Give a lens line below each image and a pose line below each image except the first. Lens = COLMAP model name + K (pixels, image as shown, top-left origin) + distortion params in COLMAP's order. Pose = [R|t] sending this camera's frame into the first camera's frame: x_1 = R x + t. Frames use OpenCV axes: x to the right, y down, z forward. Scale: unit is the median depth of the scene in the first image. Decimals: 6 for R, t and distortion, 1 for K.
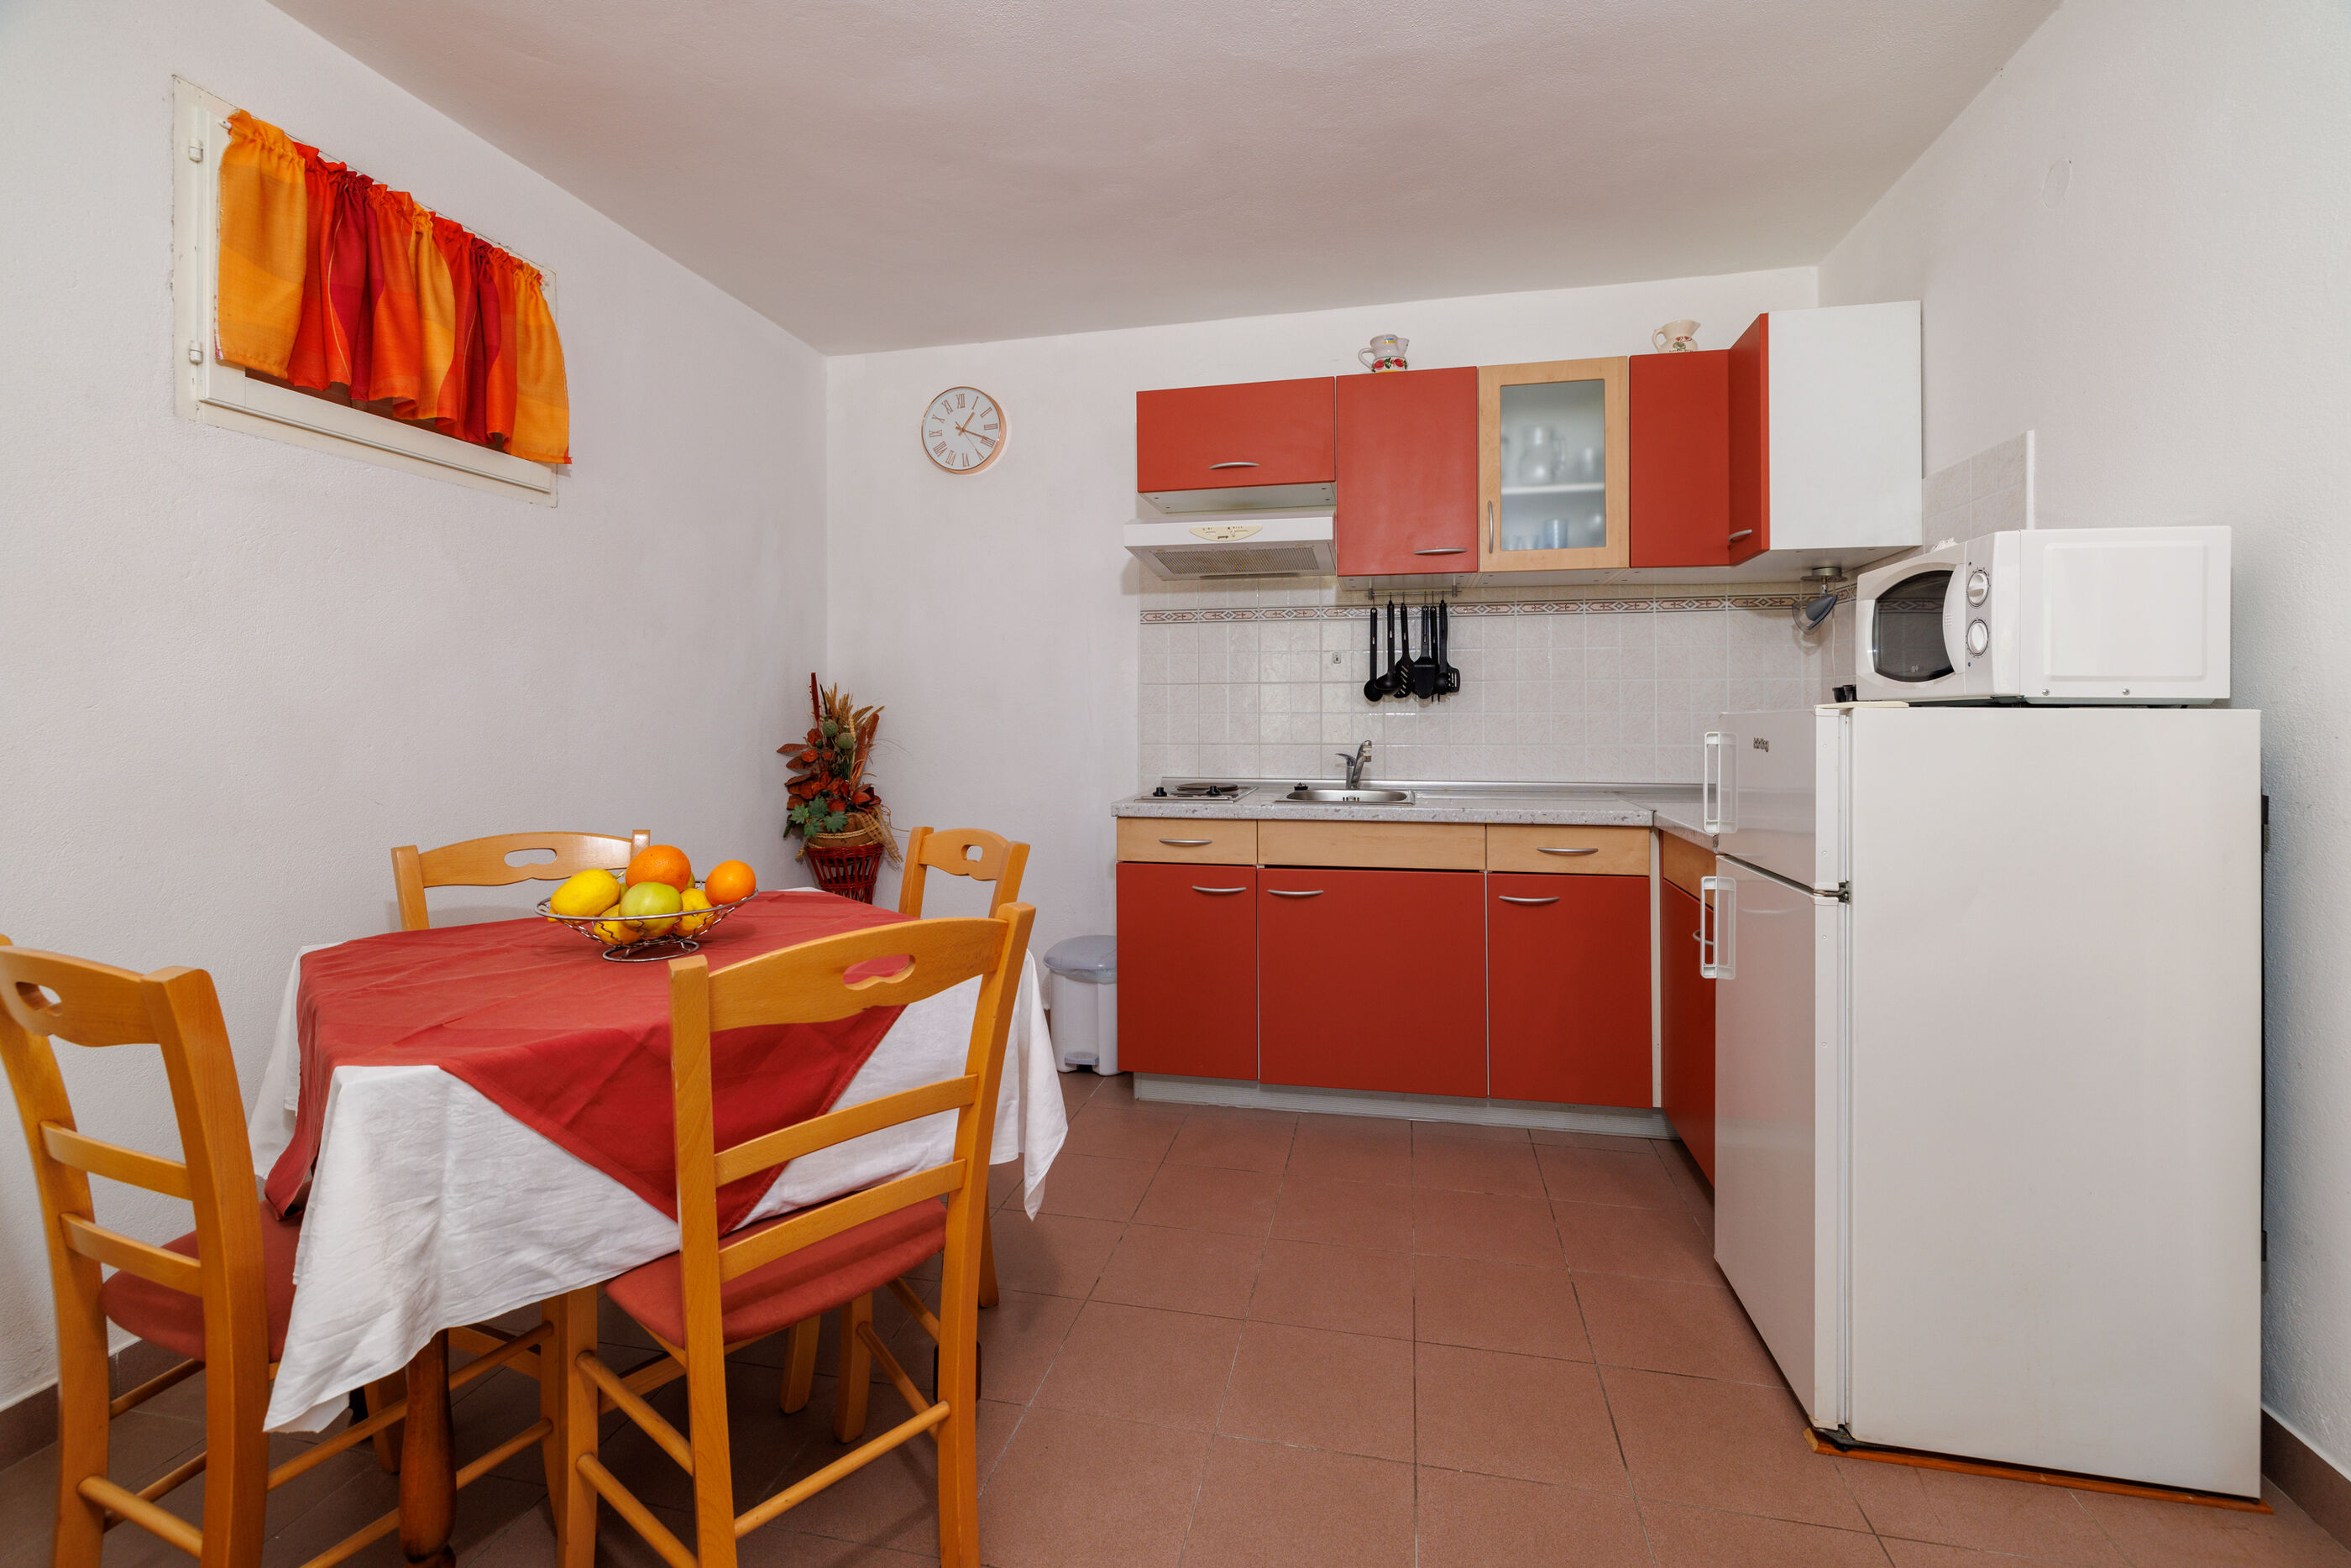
lens RADIAL K [[1001.9, 0, 1185.7], [0, 1001.9, 717.3], [0, 0, 1]] dist [0.000894, 0.000502]
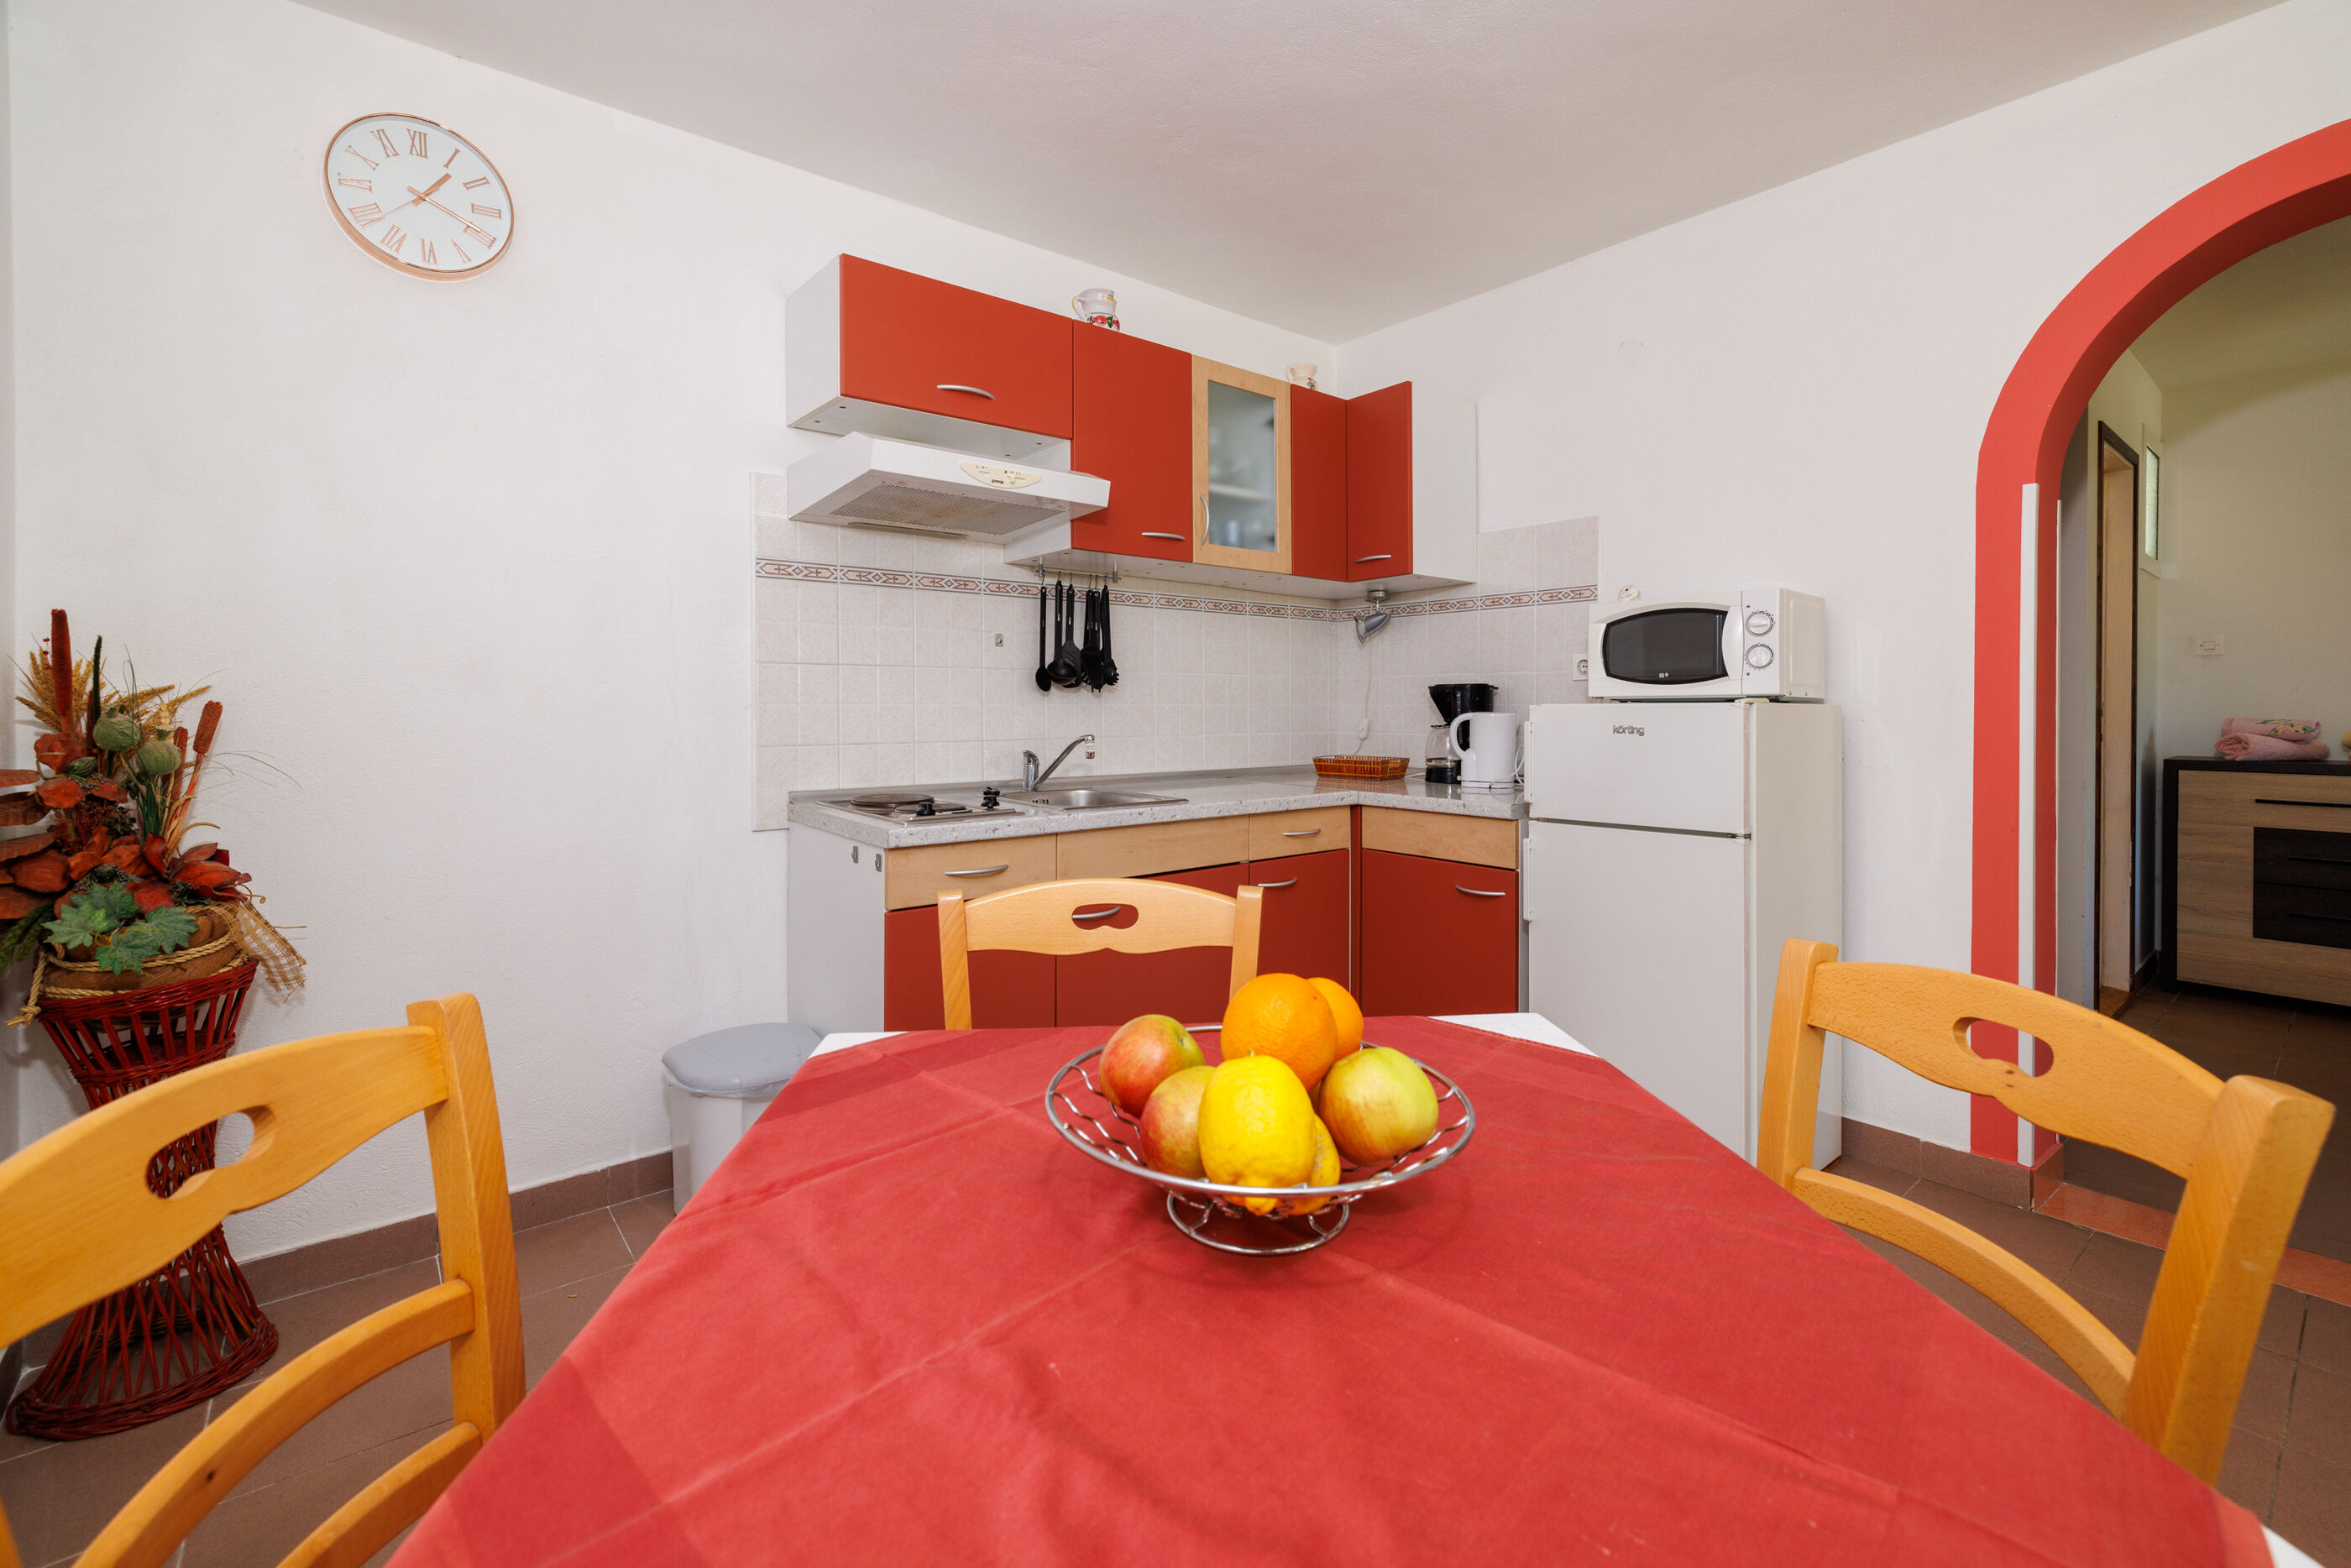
lens RADIAL K [[1001.9, 0, 1182.1], [0, 1001.9, 718.5], [0, 0, 1]] dist [0.000894, 0.000502]
pose [[0.626146, -0.008028, 0.779665, -0.485123], [-0.001419, 0.999934, 0.011435, -0.002054], [-0.779705, -0.008266, 0.626093, 0.384728]]
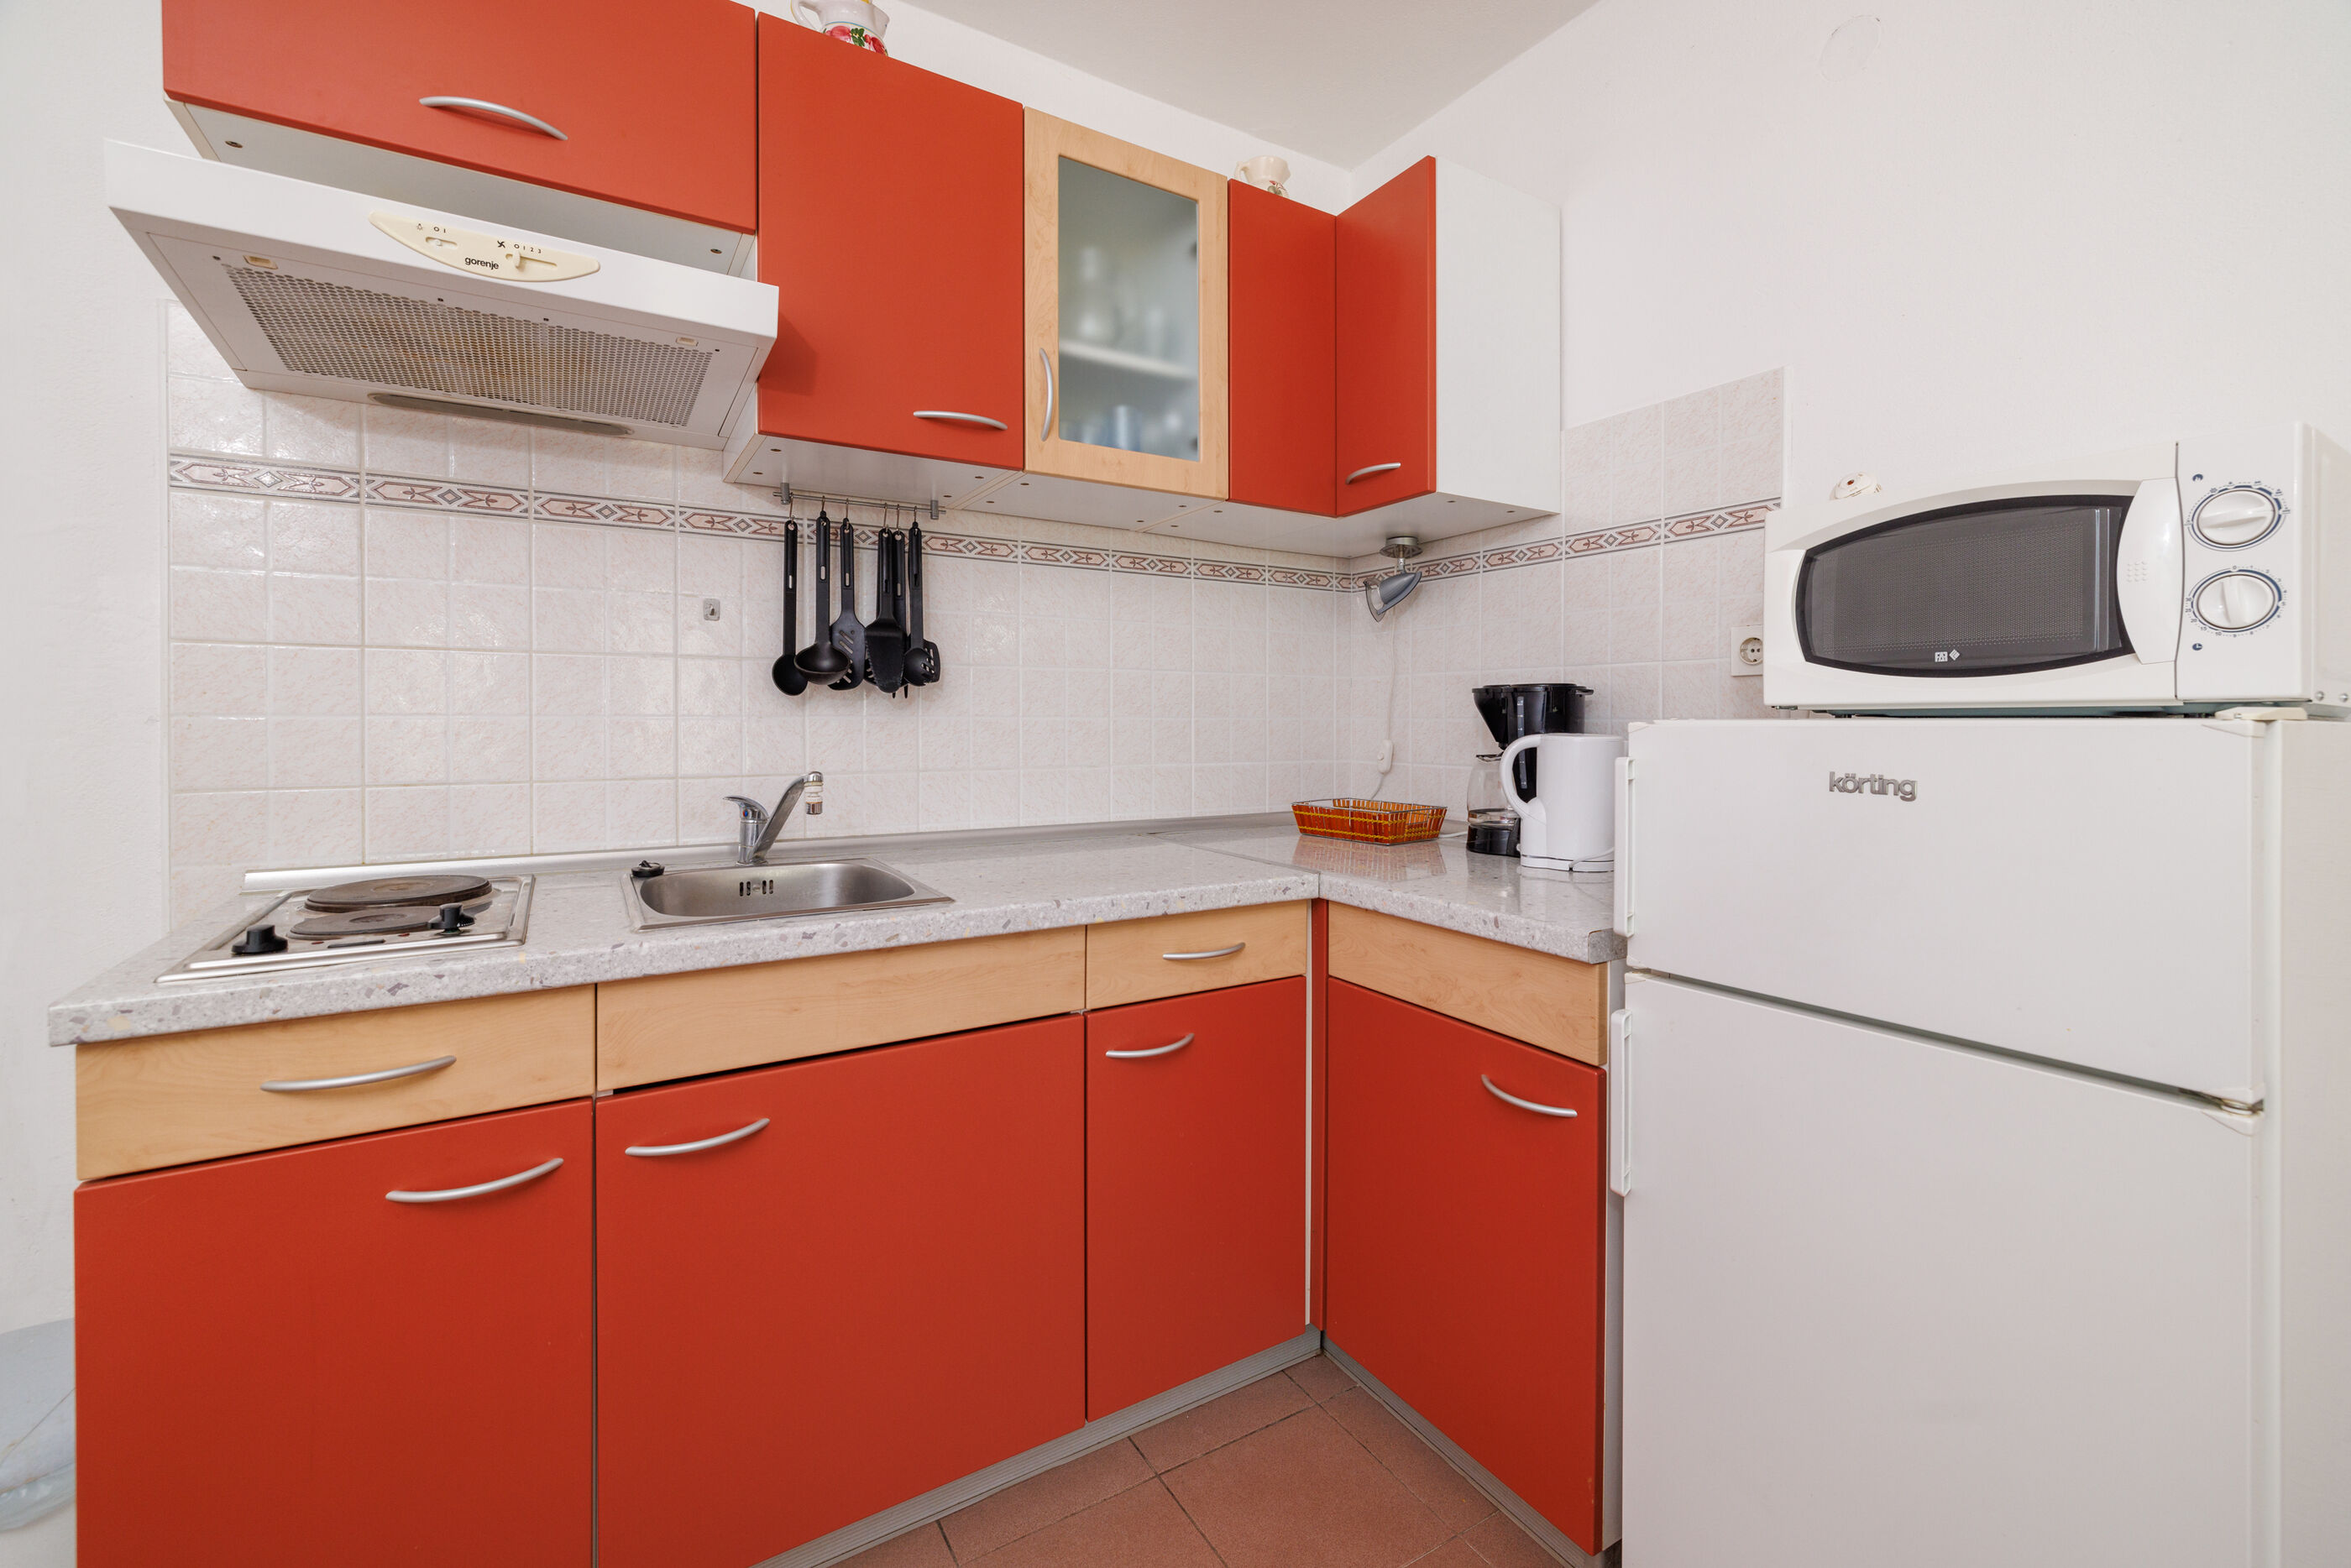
lens RADIAL K [[1001.9, 0, 1183.0], [0, 1001.9, 727.2], [0, 0, 1]] dist [0.000894, 0.000502]
pose [[0.725136, -0.002334, 0.688601, -0.032890], [-0.004694, 0.999954, 0.008331, -0.004727], [-0.688589, -0.009273, 0.725092, 0.523213]]
